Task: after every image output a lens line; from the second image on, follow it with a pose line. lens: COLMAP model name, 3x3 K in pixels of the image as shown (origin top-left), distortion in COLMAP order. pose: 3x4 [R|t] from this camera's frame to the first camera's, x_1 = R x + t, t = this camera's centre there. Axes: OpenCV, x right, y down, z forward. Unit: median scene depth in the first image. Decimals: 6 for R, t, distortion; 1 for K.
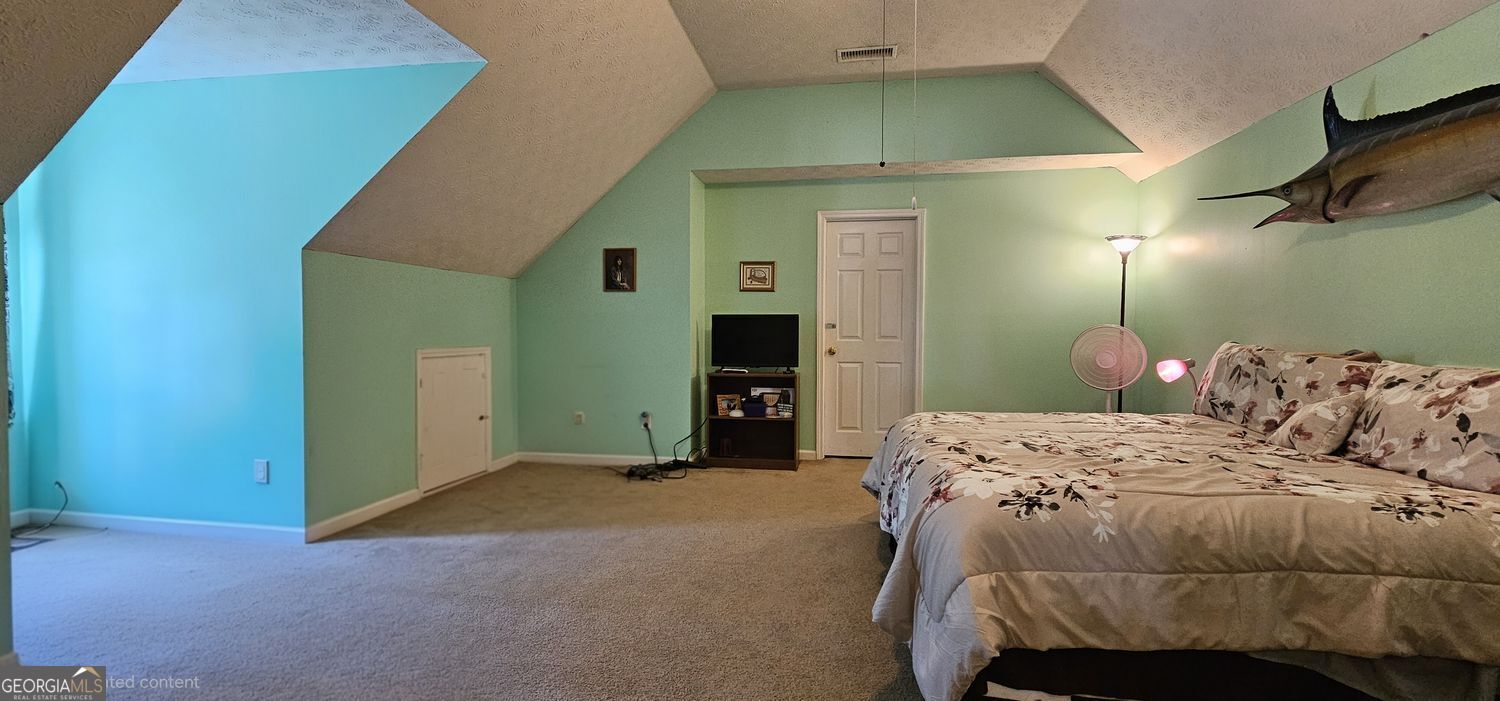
lens RADIAL K [[608.6, 0, 749.3], [0, 608.6, 348.9], [0, 0, 1]] dist [0.000896, 0.000001]
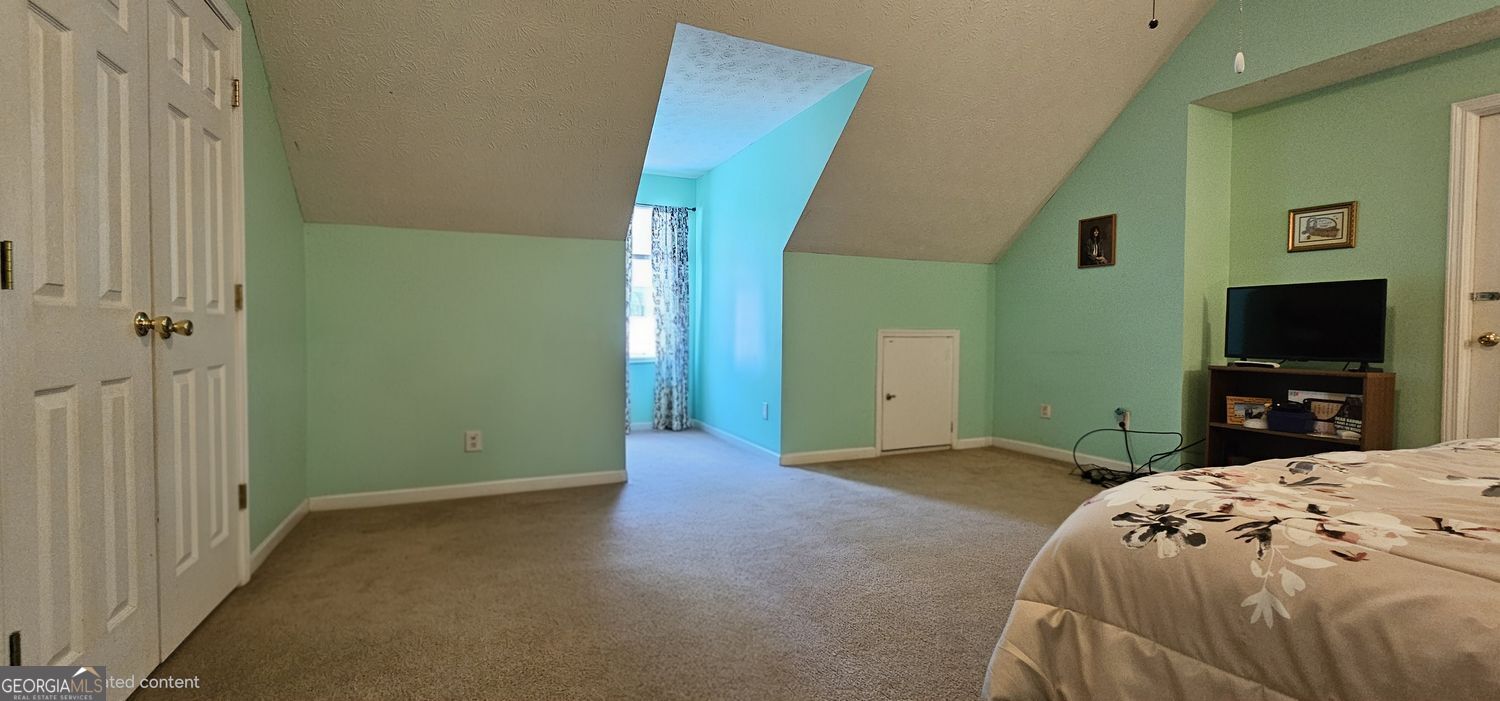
lens RADIAL K [[608.6, 0, 751.5], [0, 608.6, 346.8], [0, 0, 1]] dist [0.000896, 0.000001]
pose [[0.562712, 0.022394, -0.826350, 0.234401], [-0.029565, 0.999539, 0.006955, 0.028510], [0.826124, 0.020517, 0.563114, 0.108664]]
